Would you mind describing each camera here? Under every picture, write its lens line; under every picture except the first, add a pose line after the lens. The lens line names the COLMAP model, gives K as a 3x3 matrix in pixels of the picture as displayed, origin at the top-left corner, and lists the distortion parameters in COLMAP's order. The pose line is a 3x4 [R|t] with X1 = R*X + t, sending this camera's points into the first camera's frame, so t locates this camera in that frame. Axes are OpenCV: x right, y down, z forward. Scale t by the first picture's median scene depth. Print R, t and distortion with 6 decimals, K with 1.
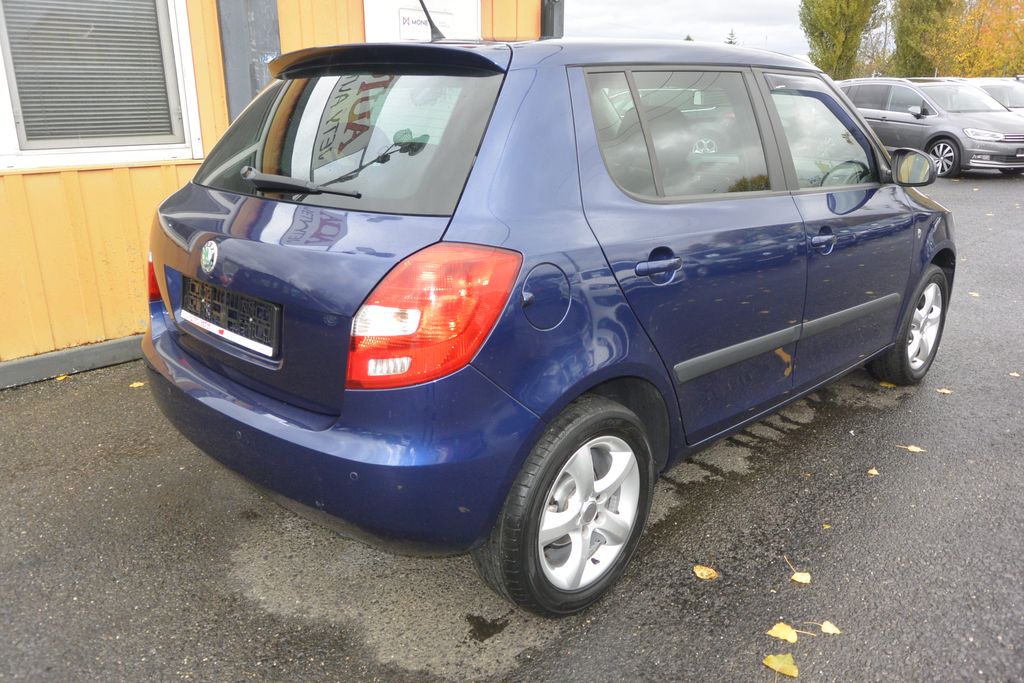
lens RADIAL K [[792.8, 0, 507.8], [0, 792.8, 343.6], [0, 0, 1]] dist [0.005382, 0.002482]
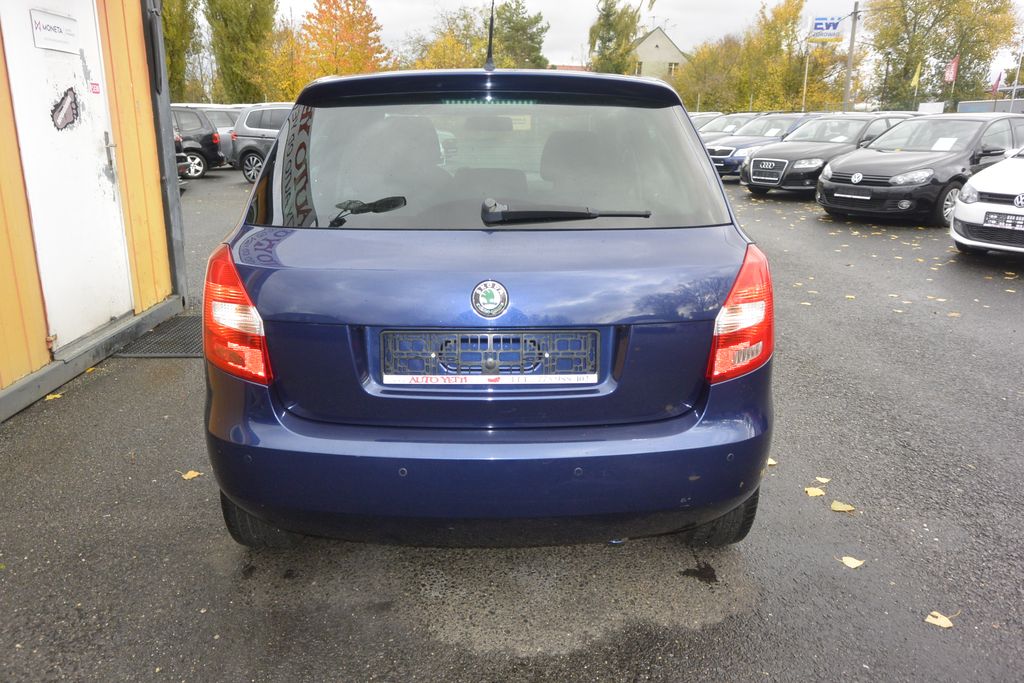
lens RADIAL K [[792.8, 0, 502.7], [0, 792.8, 343.1], [0, 0, 1]] dist [0.005382, 0.002482]
pose [[0.678422, -0.192913, 0.708892, -0.875826], [0.210885, 0.975438, 0.063627, -0.097955], [-0.703755, 0.106329, 0.702441, 0.305062]]
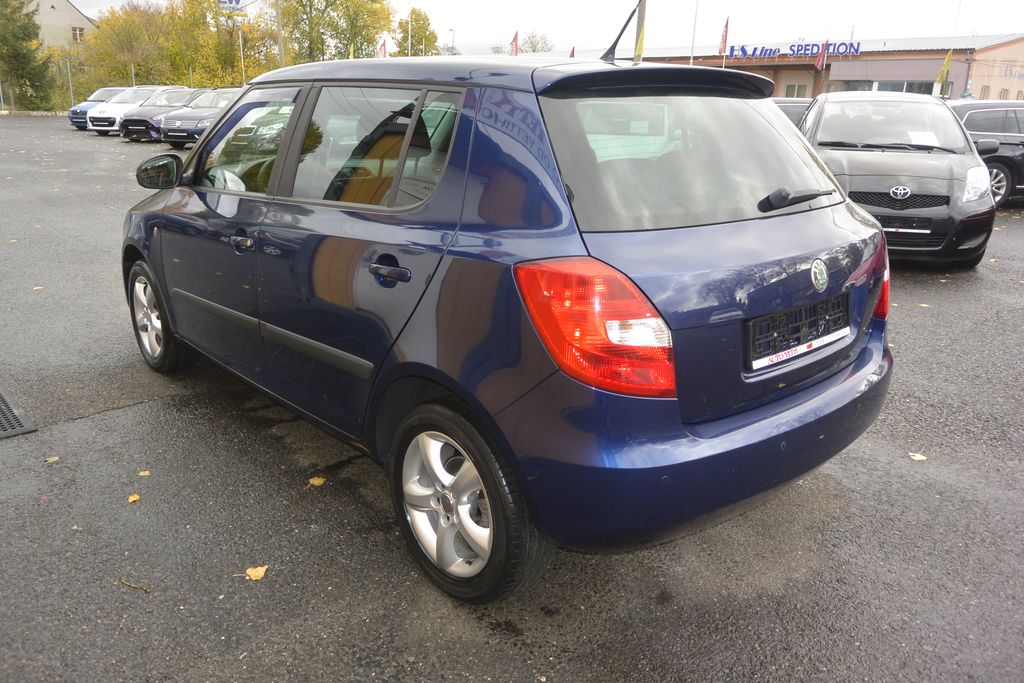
lens RADIAL K [[792.8, 0, 506.5], [0, 792.8, 339.6], [0, 0, 1]] dist [0.005382, 0.002482]
pose [[0.046950, -0.285119, 0.957342, -1.197262], [0.280272, 0.923660, 0.261342, -0.351539], [-0.958772, 0.256046, 0.123277, 1.094977]]
